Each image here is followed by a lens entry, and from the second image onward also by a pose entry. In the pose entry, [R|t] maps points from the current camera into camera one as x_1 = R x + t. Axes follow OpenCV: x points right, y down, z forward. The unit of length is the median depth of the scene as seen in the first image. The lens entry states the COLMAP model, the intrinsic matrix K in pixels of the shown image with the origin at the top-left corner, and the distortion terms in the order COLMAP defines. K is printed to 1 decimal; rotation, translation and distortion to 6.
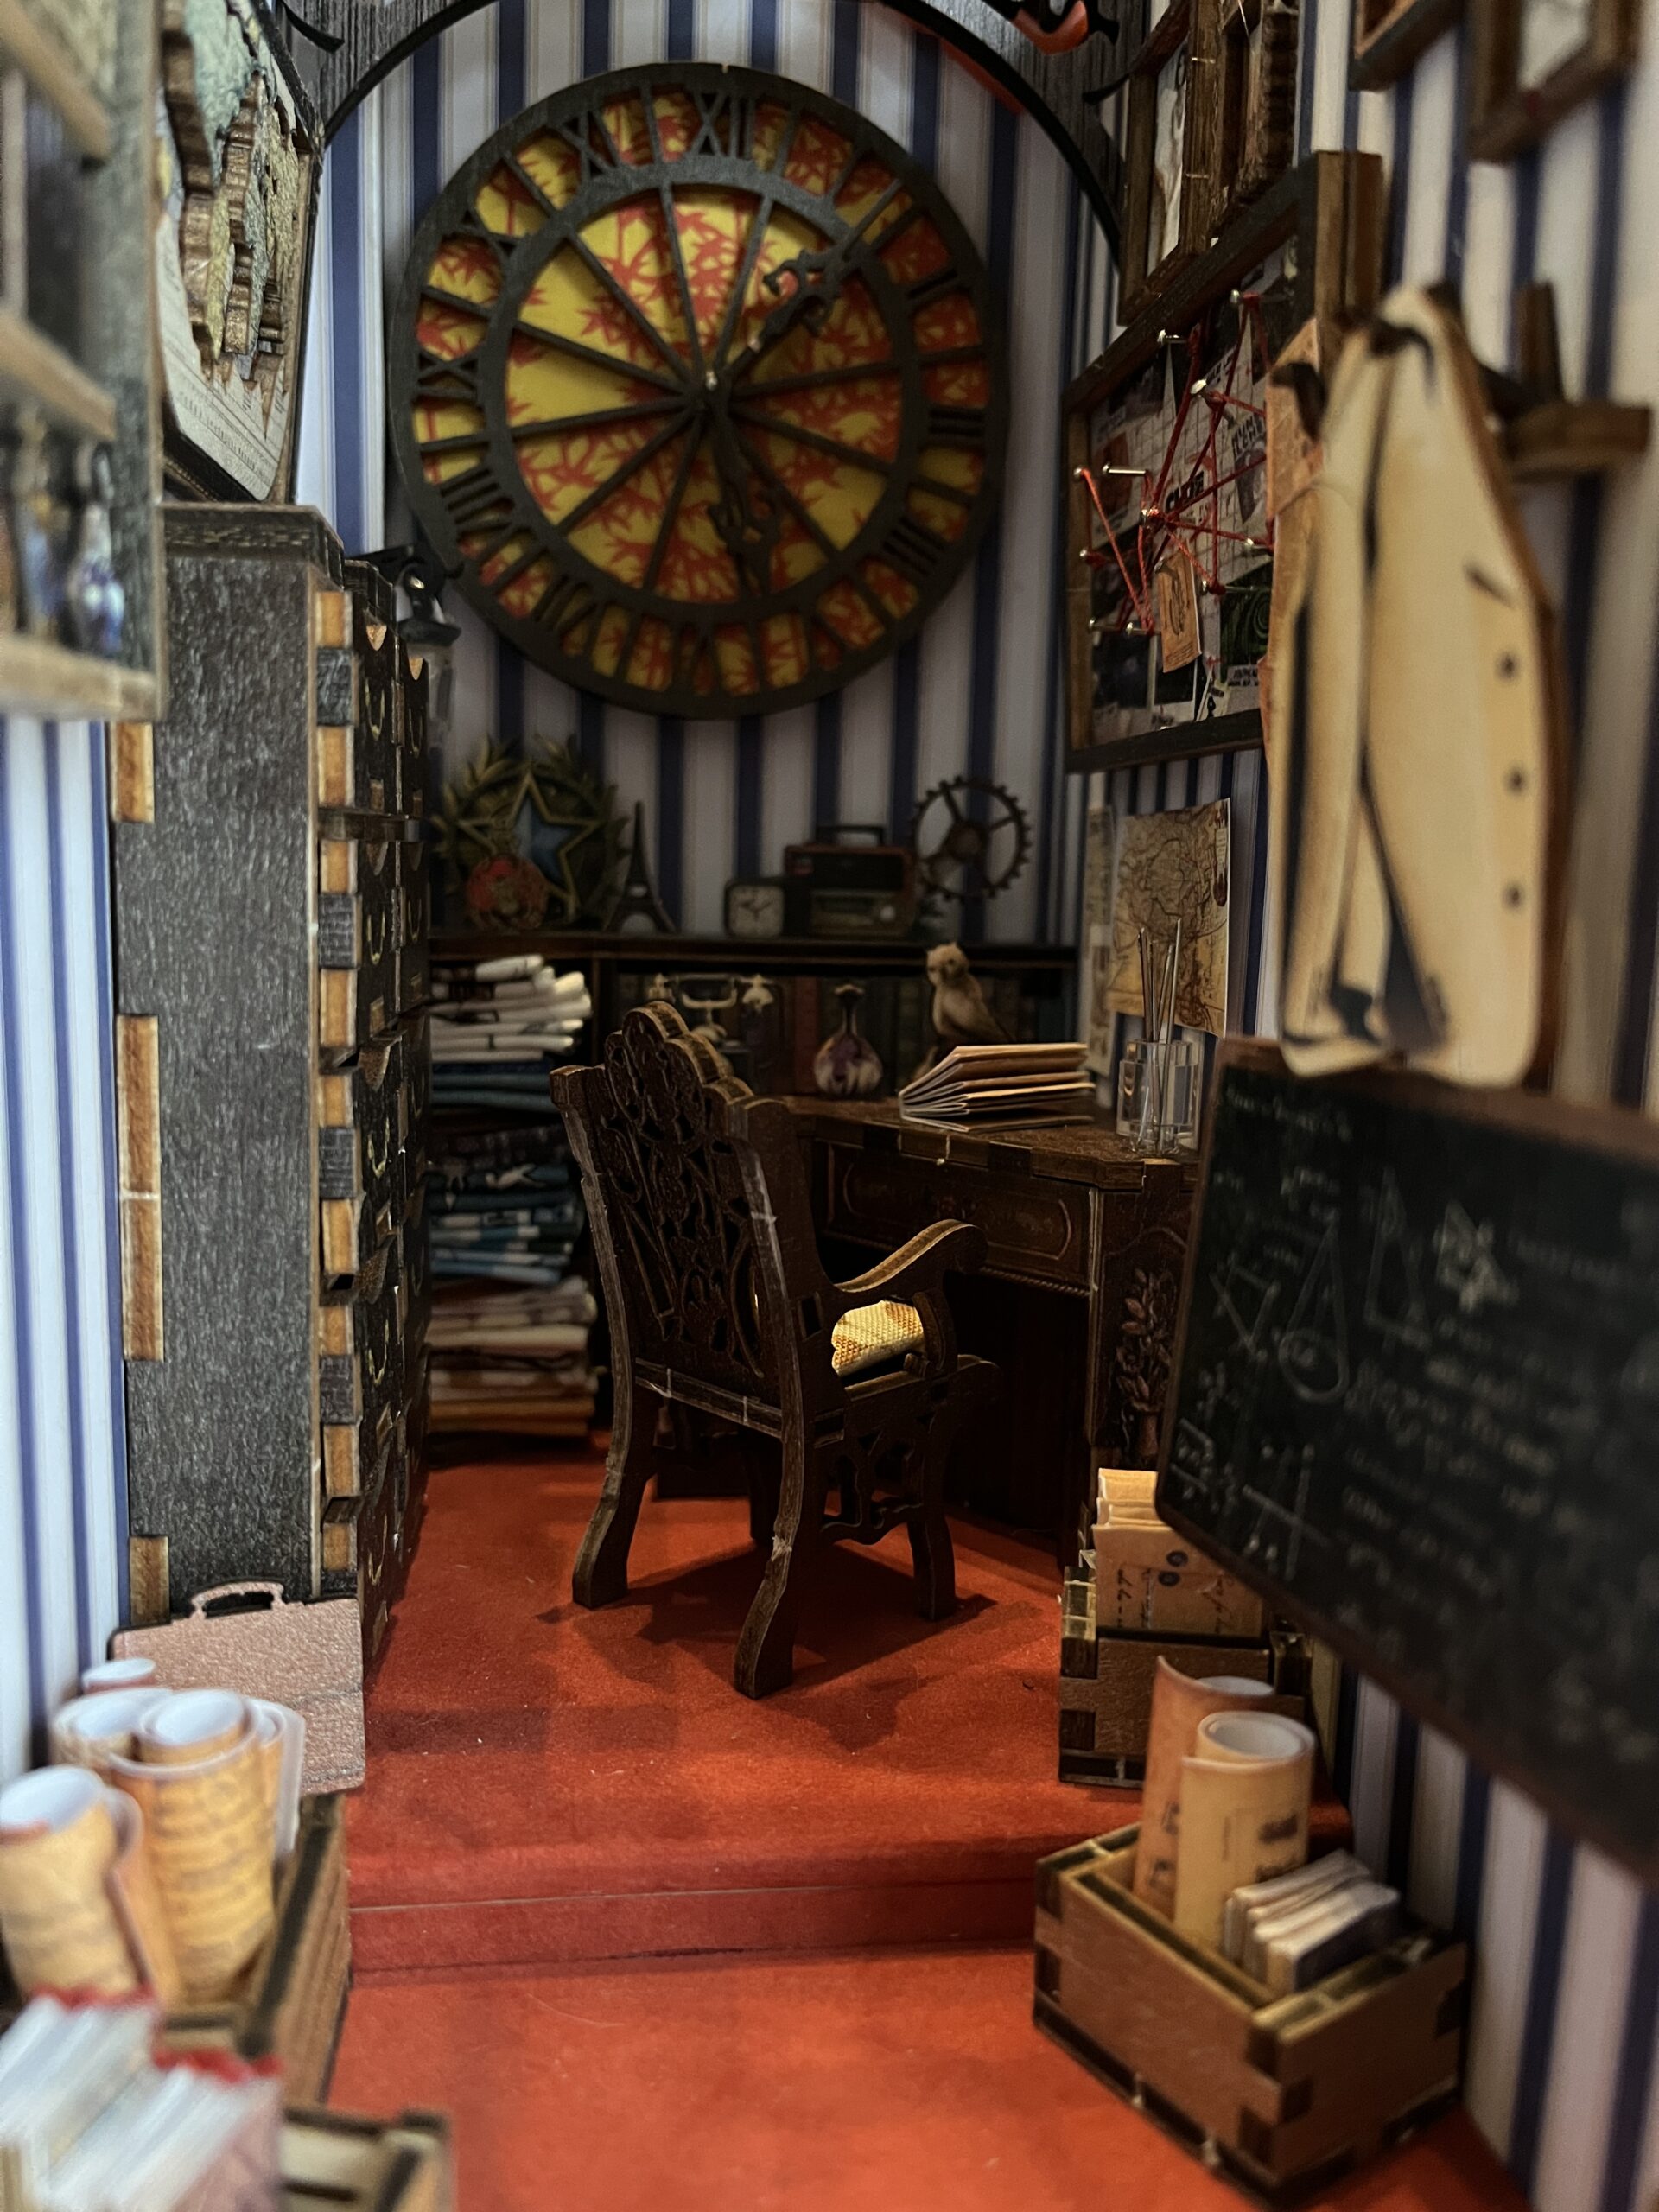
lens RADIAL K [[1691.3, 0, 832.0], [0, 1691.3, 1100.8], [0, 0, 1]] dist [0.037755, -0.060667]
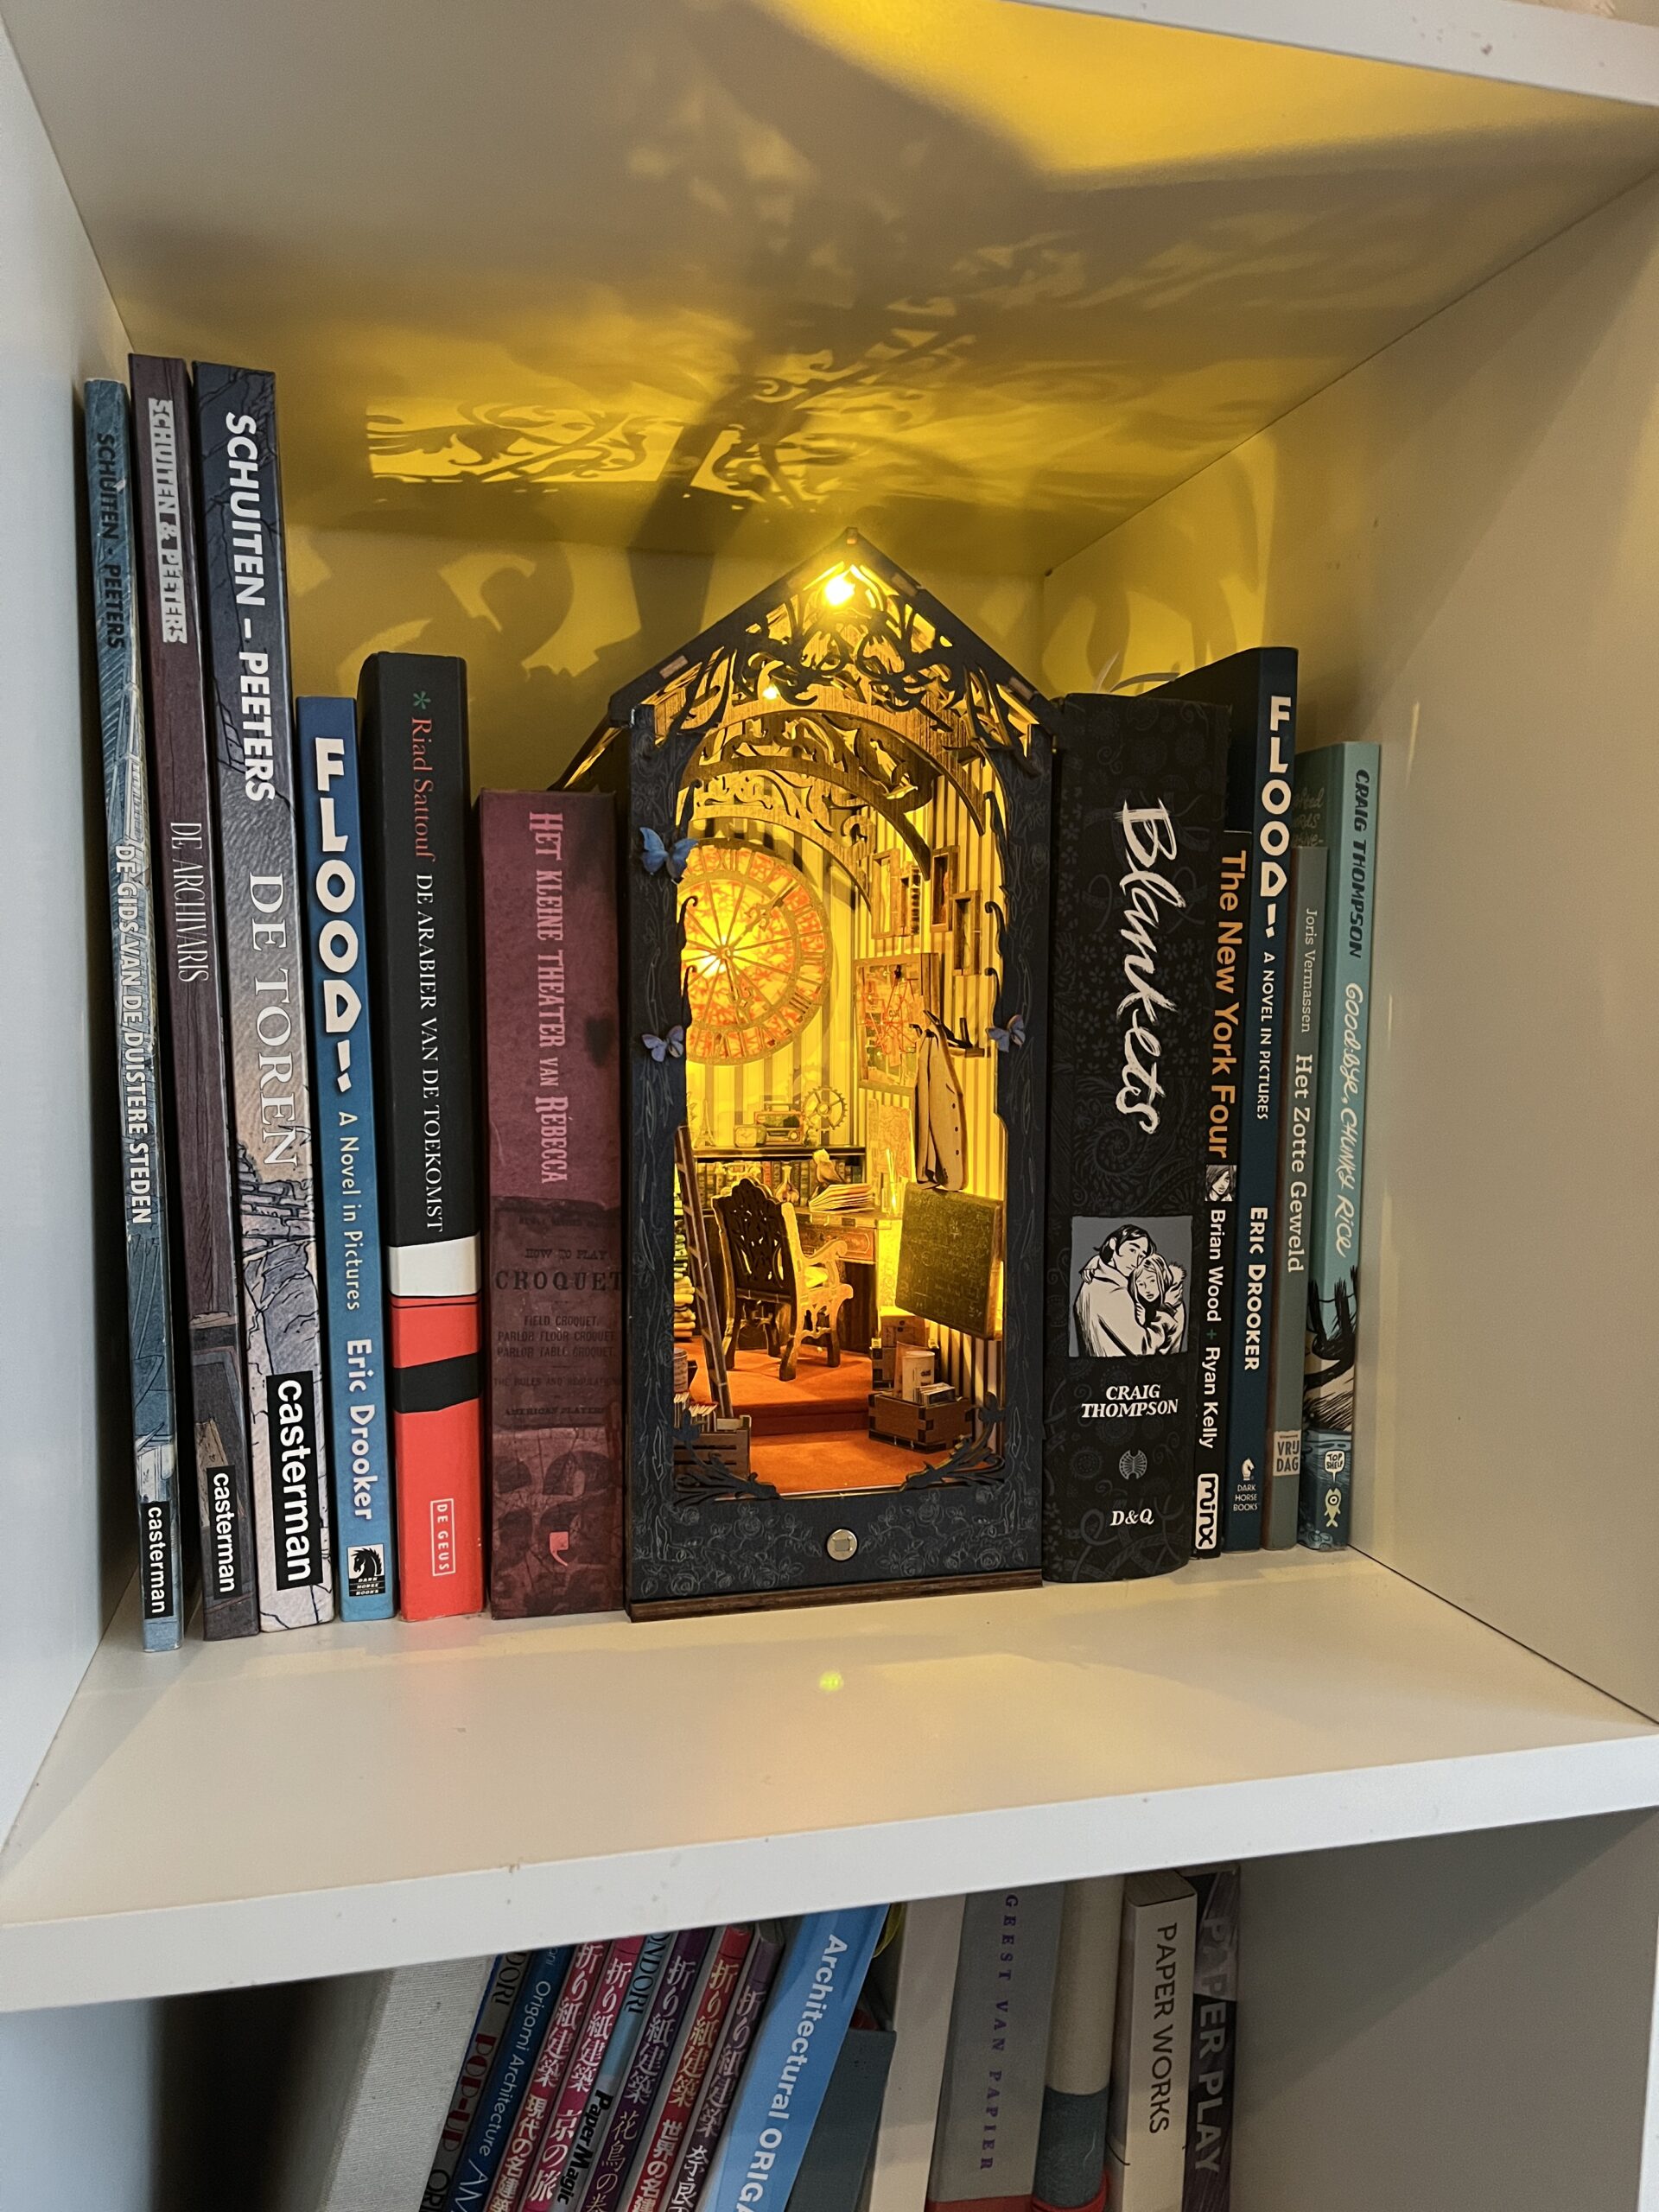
lens RADIAL K [[1691.3, 0, 832.0], [0, 1691.3, 1100.8], [0, 0, 1]] dist [0.037755, -0.060667]
pose [[0.990184, -0.026415, 0.137255, -0.286823], [0.037462, 0.996207, -0.078537, 0.046728], [-0.134660, 0.082908, 0.987417, -1.732939]]
